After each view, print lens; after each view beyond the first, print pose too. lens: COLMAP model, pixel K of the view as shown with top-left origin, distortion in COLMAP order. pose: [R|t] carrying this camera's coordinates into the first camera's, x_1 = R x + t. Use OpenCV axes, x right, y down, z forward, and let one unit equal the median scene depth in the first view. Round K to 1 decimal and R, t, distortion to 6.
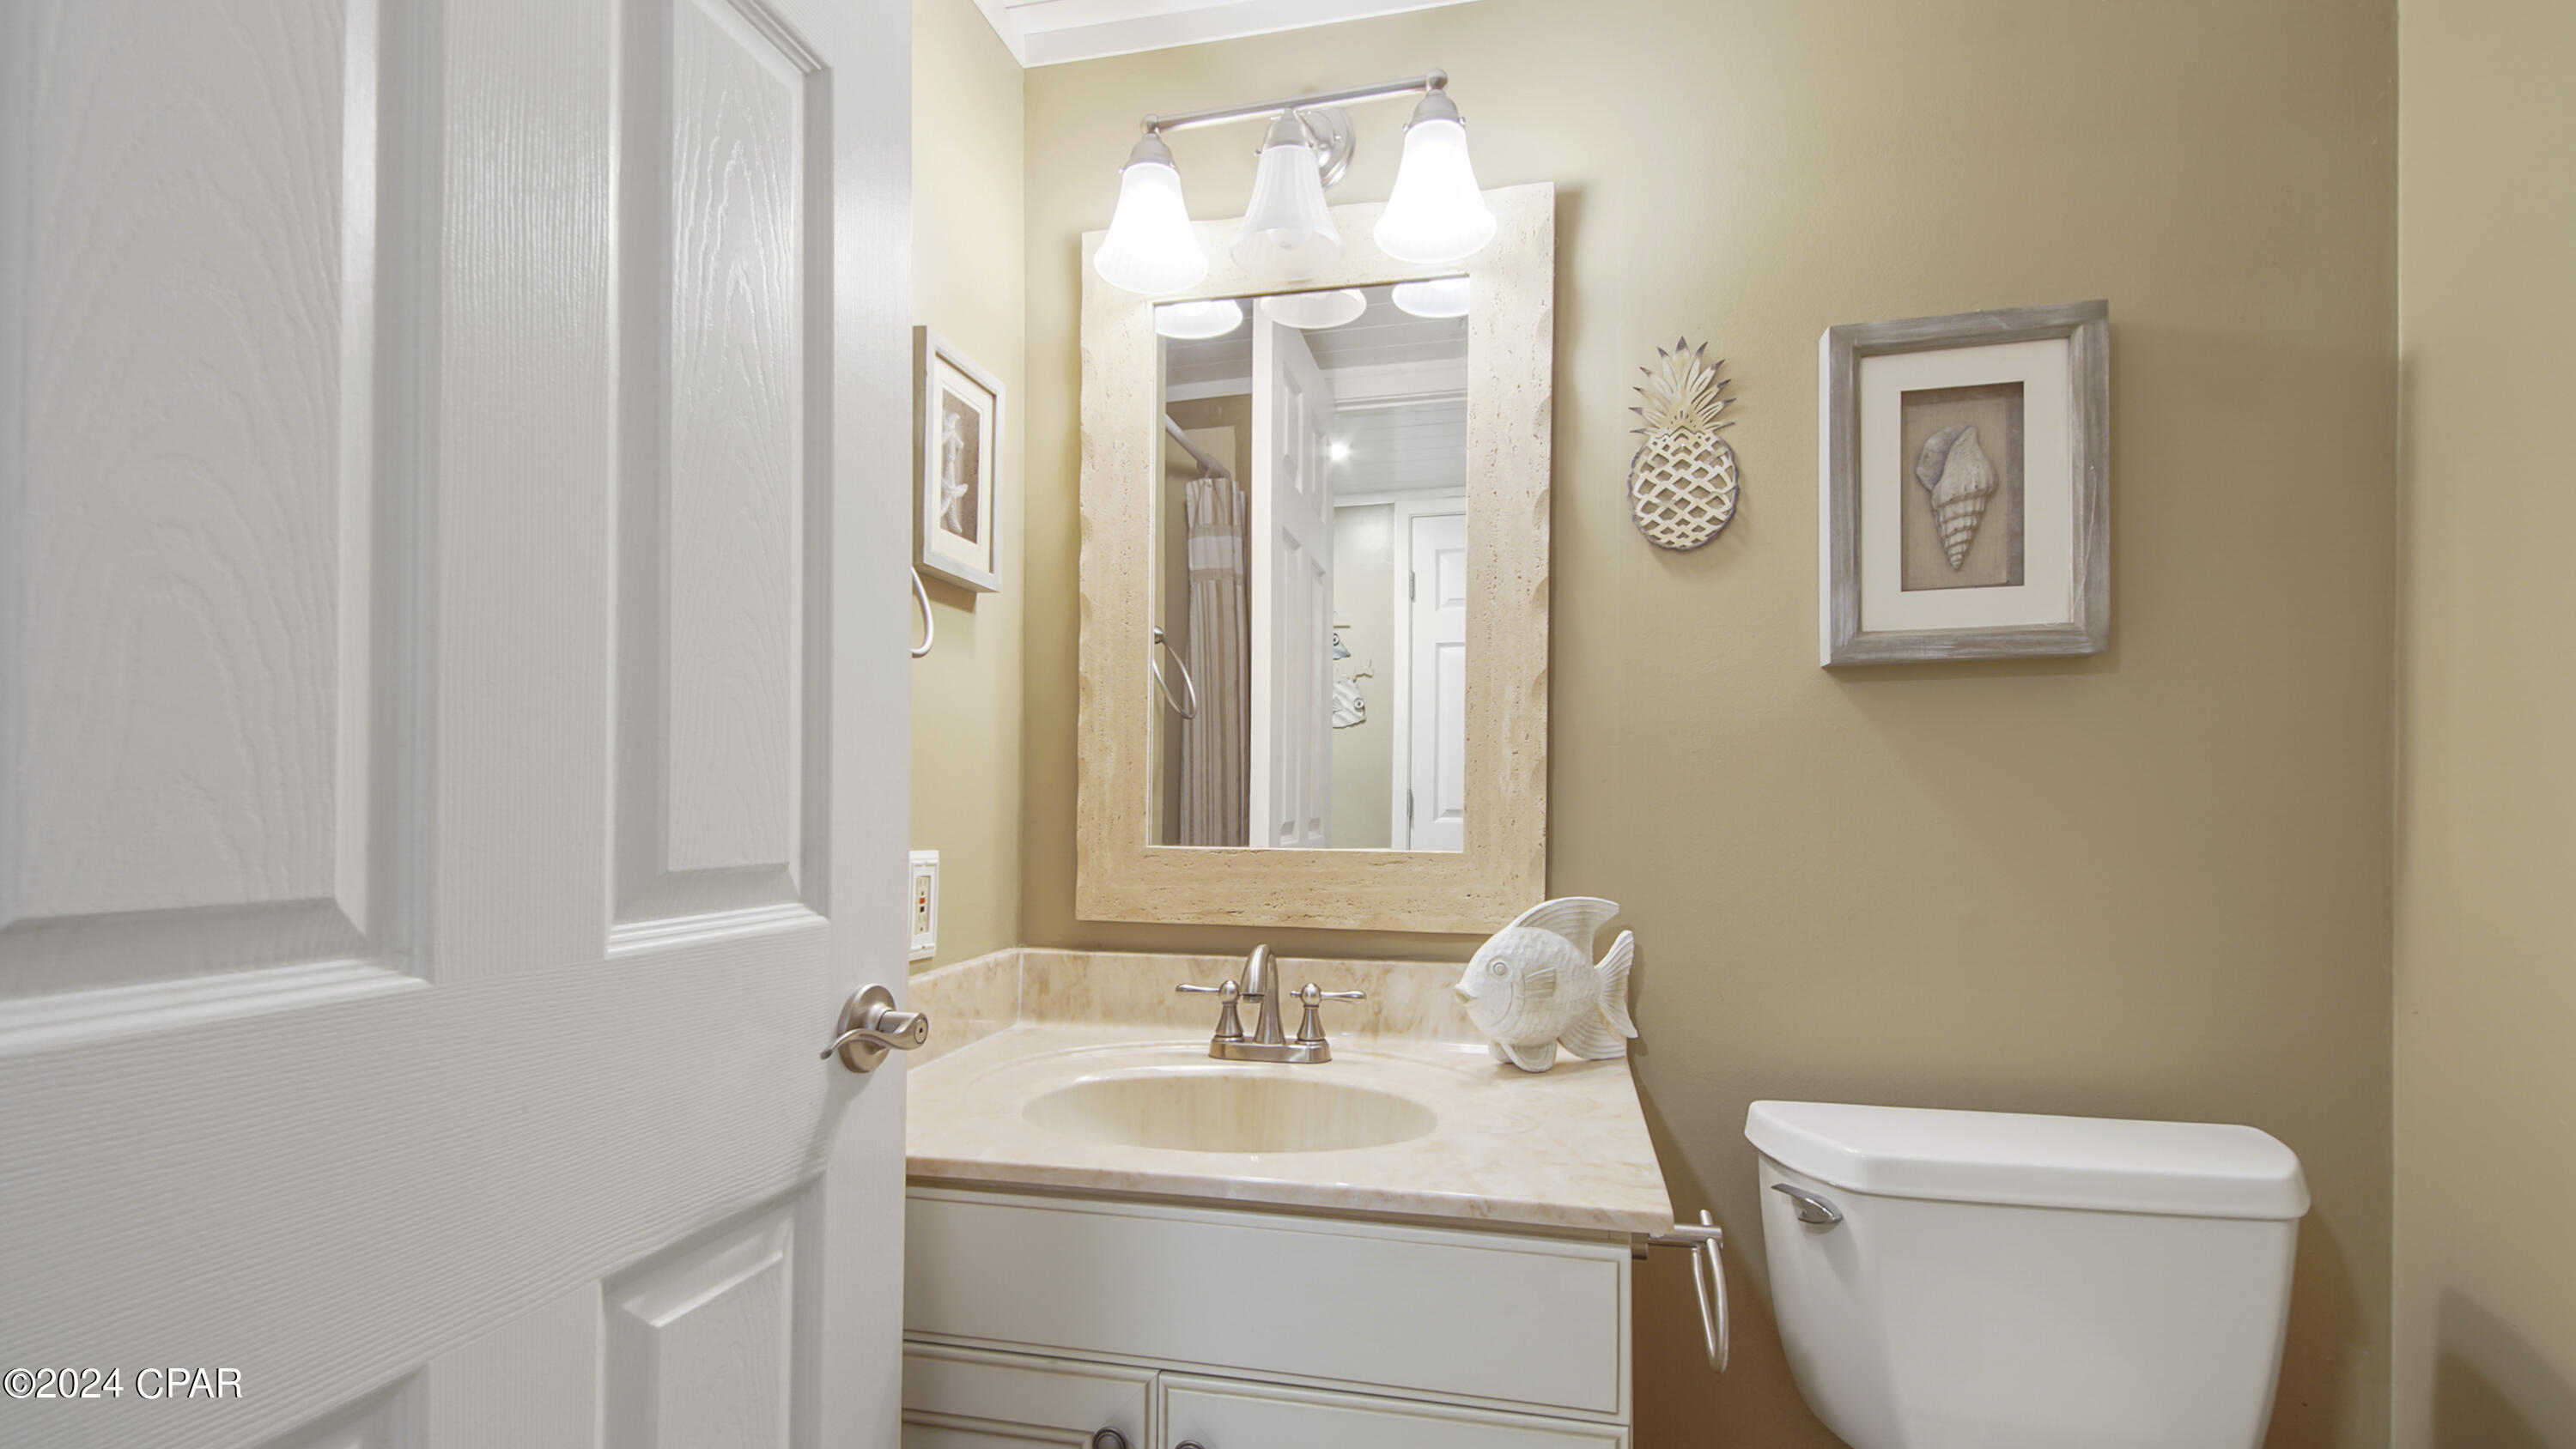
lens RADIAL K [[1172.2, 0, 1275.7], [0, 1172.2, 785.7], [0, 0, 1]] dist [0.028224, -0.015202]
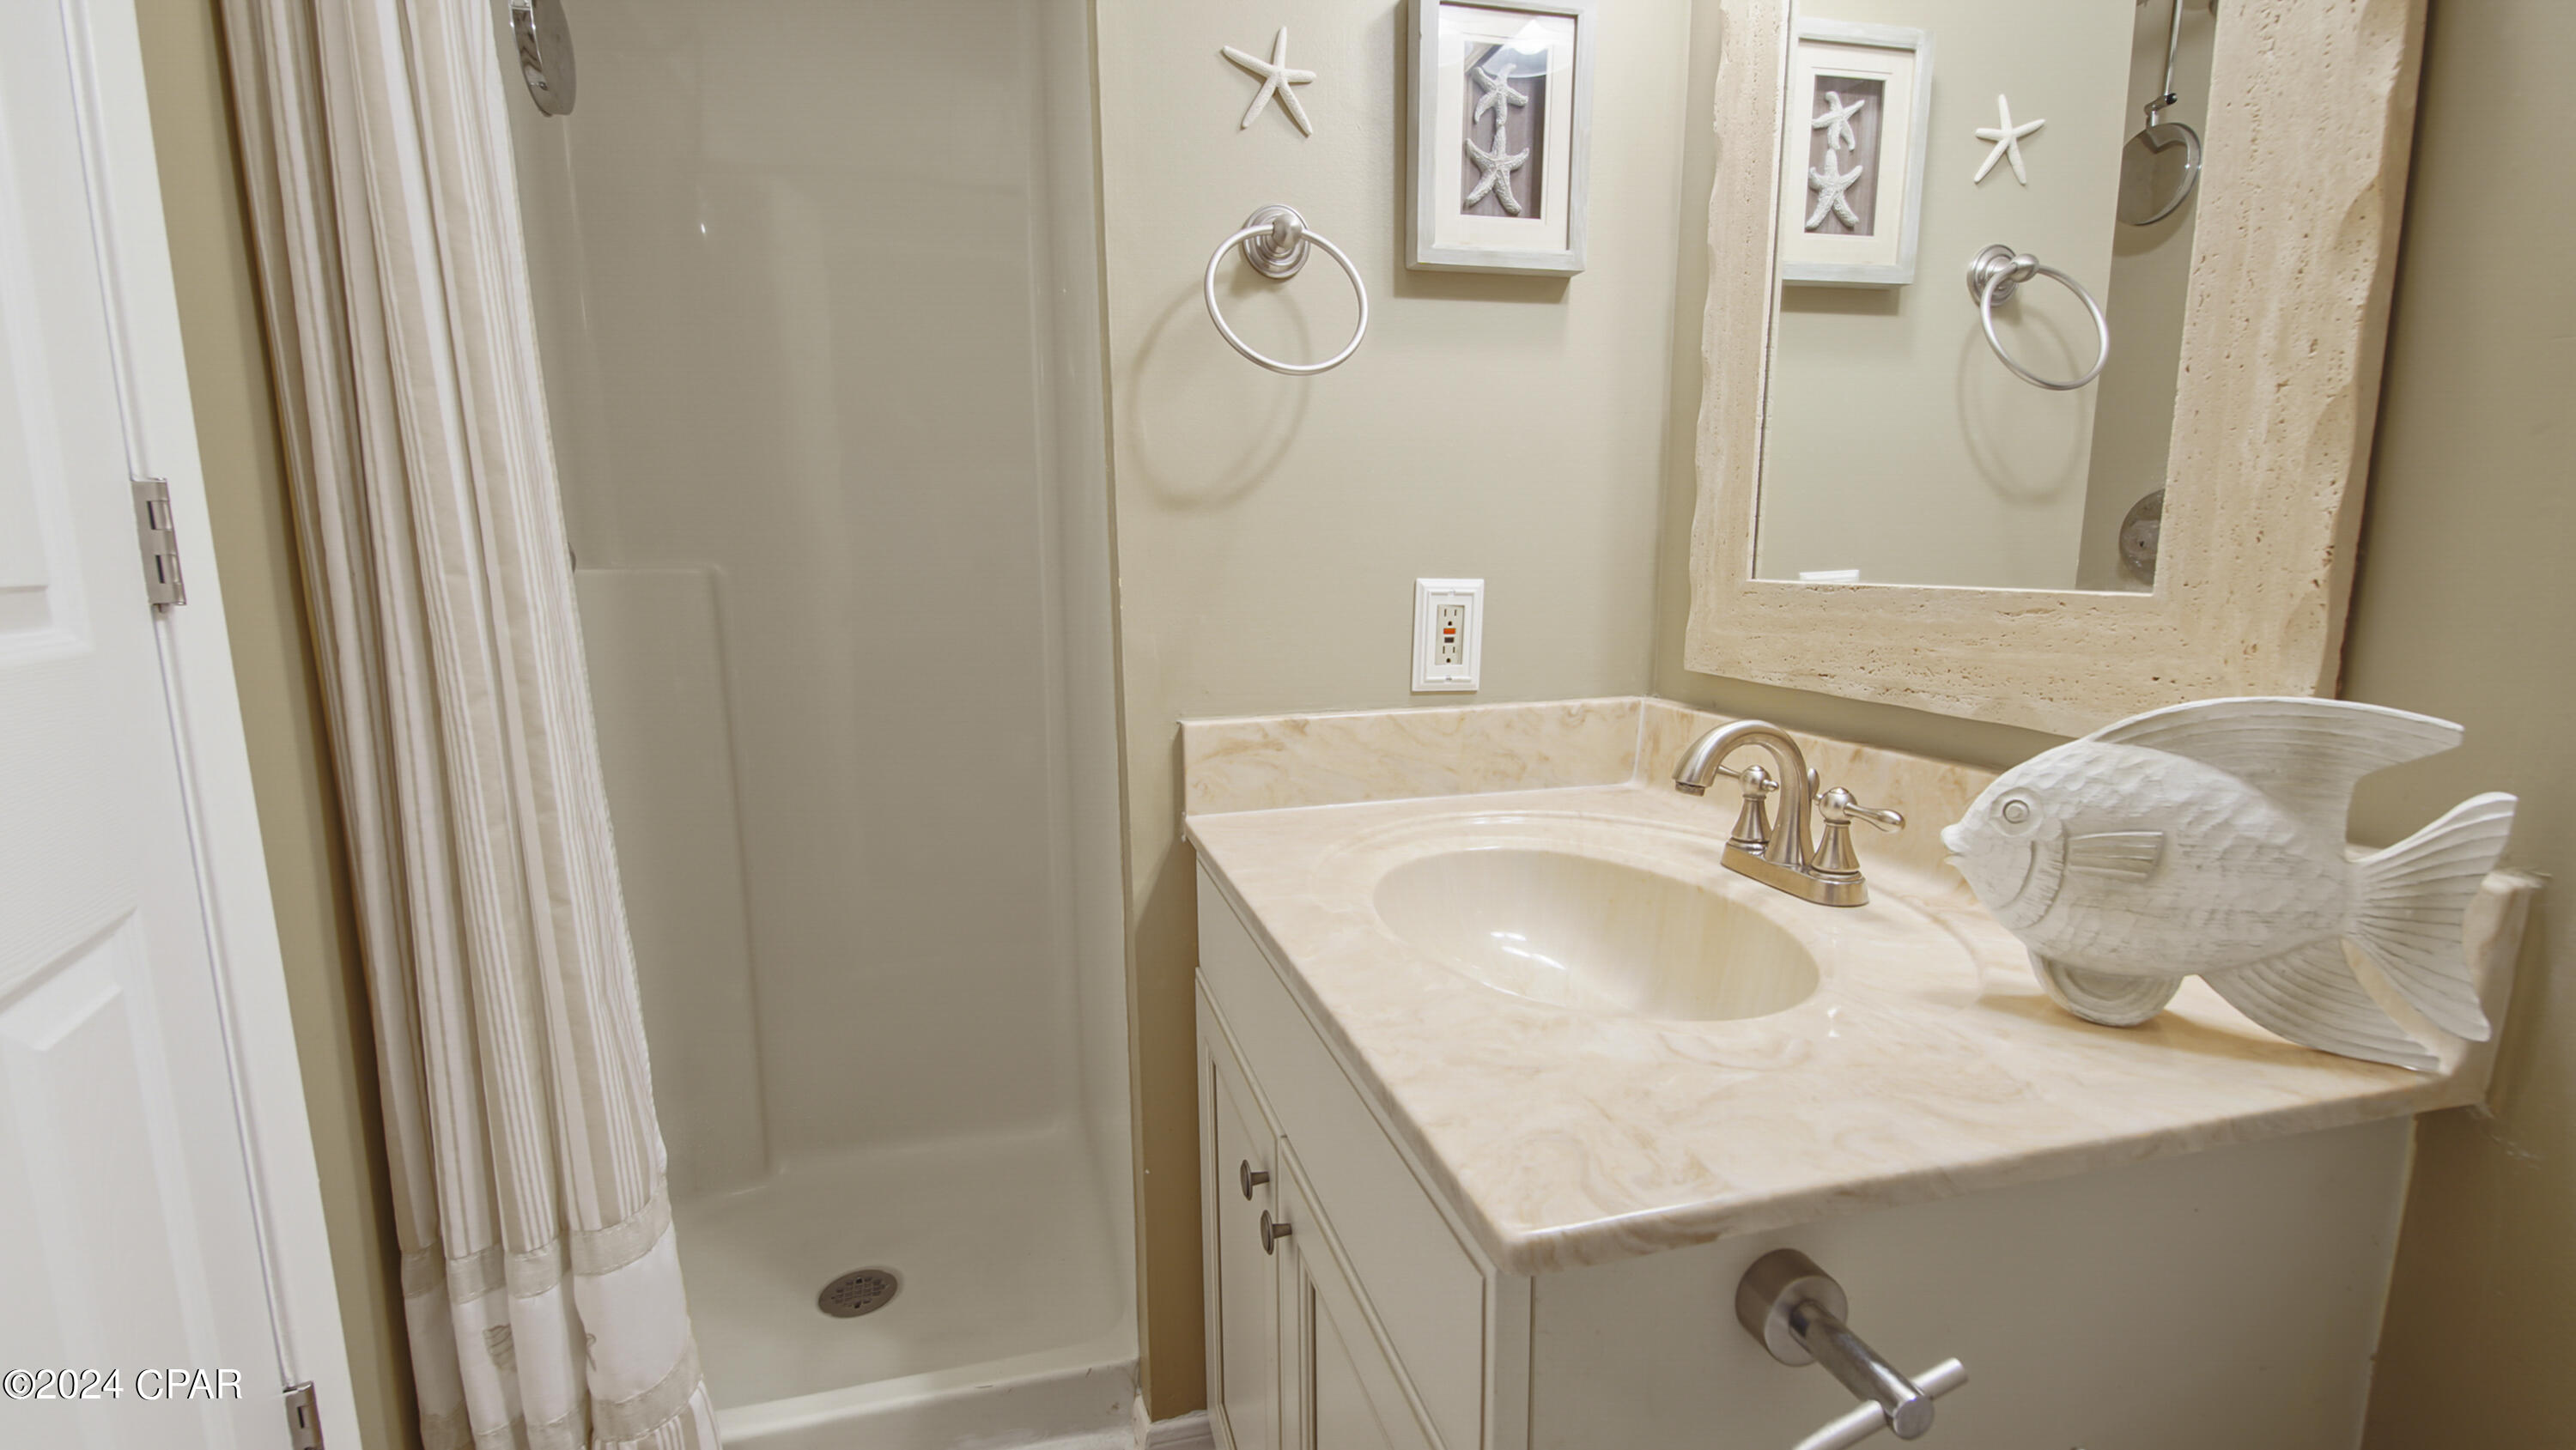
lens RADIAL K [[1134.9, 0, 1270.7], [0, 1134.9, 719.2], [0, 0, 1]] dist [0.049153, -0.028849]
pose [[0.470241, 0.120691, -0.874247, 0.436283], [0.024615, 0.988426, 0.149693, 0.024929], [0.882195, -0.091912, 0.461828, 0.417459]]
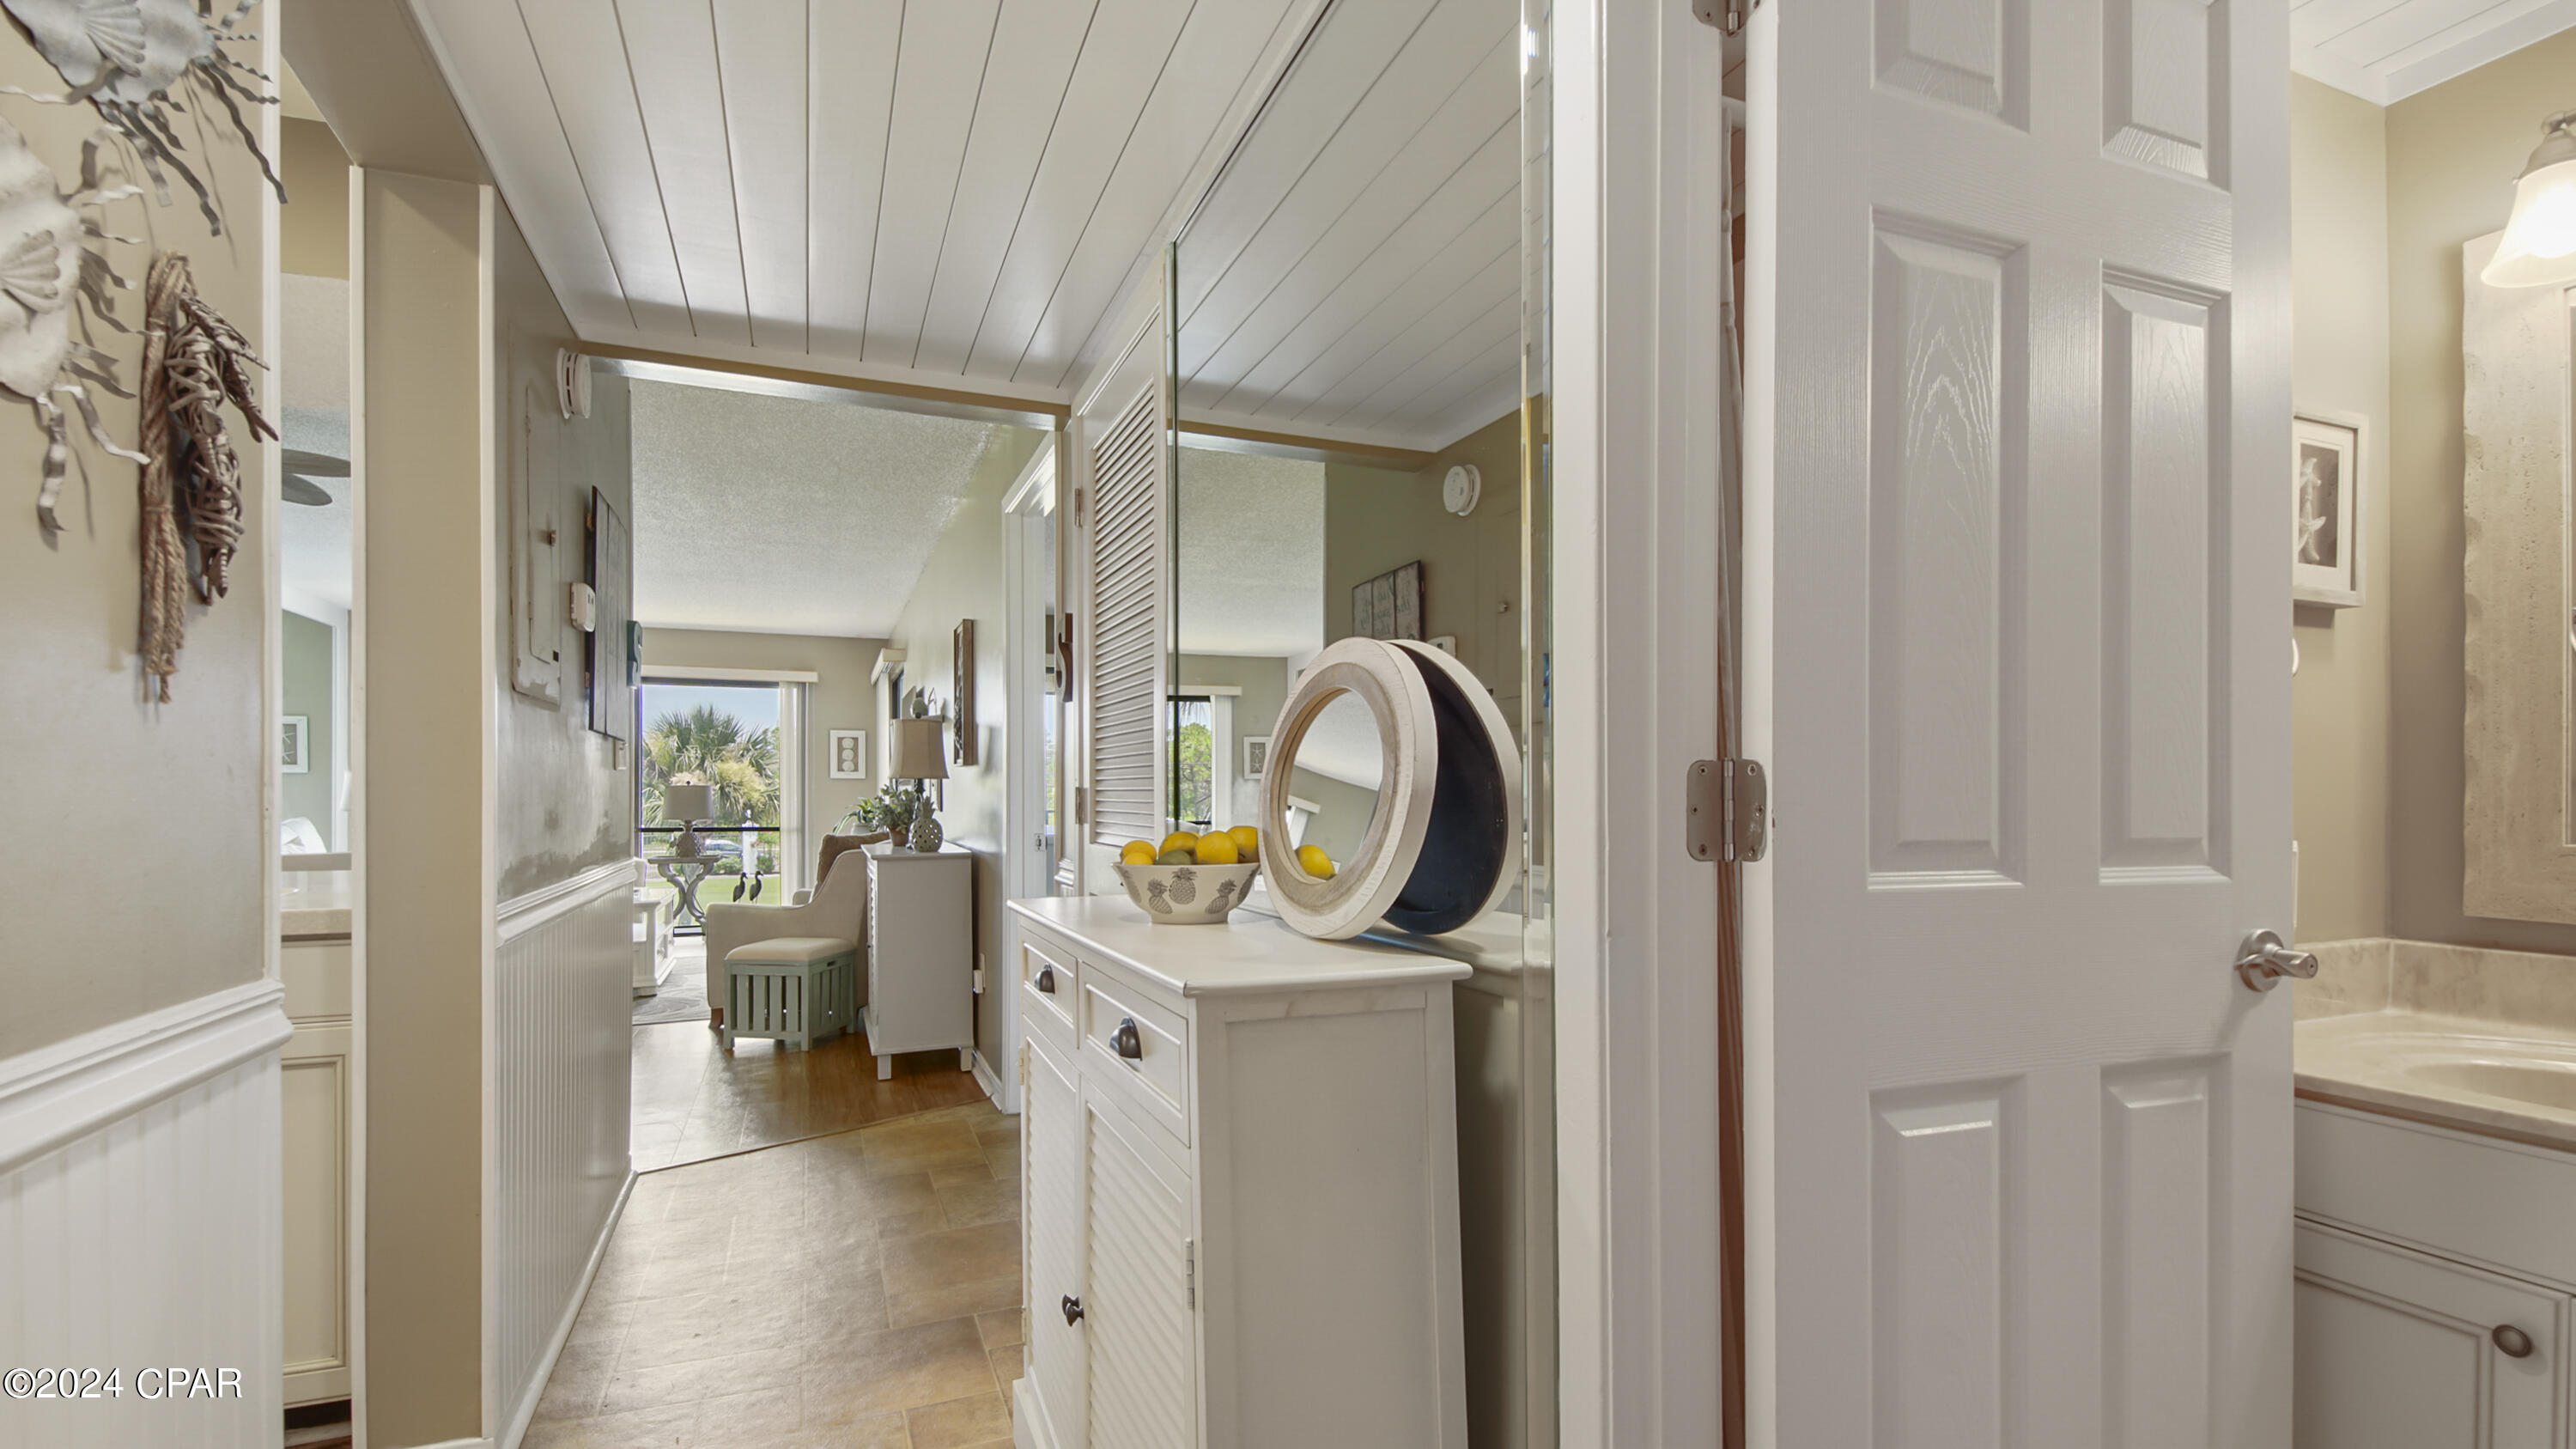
lens RADIAL K [[1172.5, 0, 1275.7], [0, 1172.5, 785.7], [0, 0, 1]] dist [0.028224, -0.015202]
pose [[0.585157, -0.008673, -0.810874, 0.069880], [0.008329, 0.999954, -0.004686, -0.002105], [0.810877, -0.004012, 0.585202, -0.485438]]
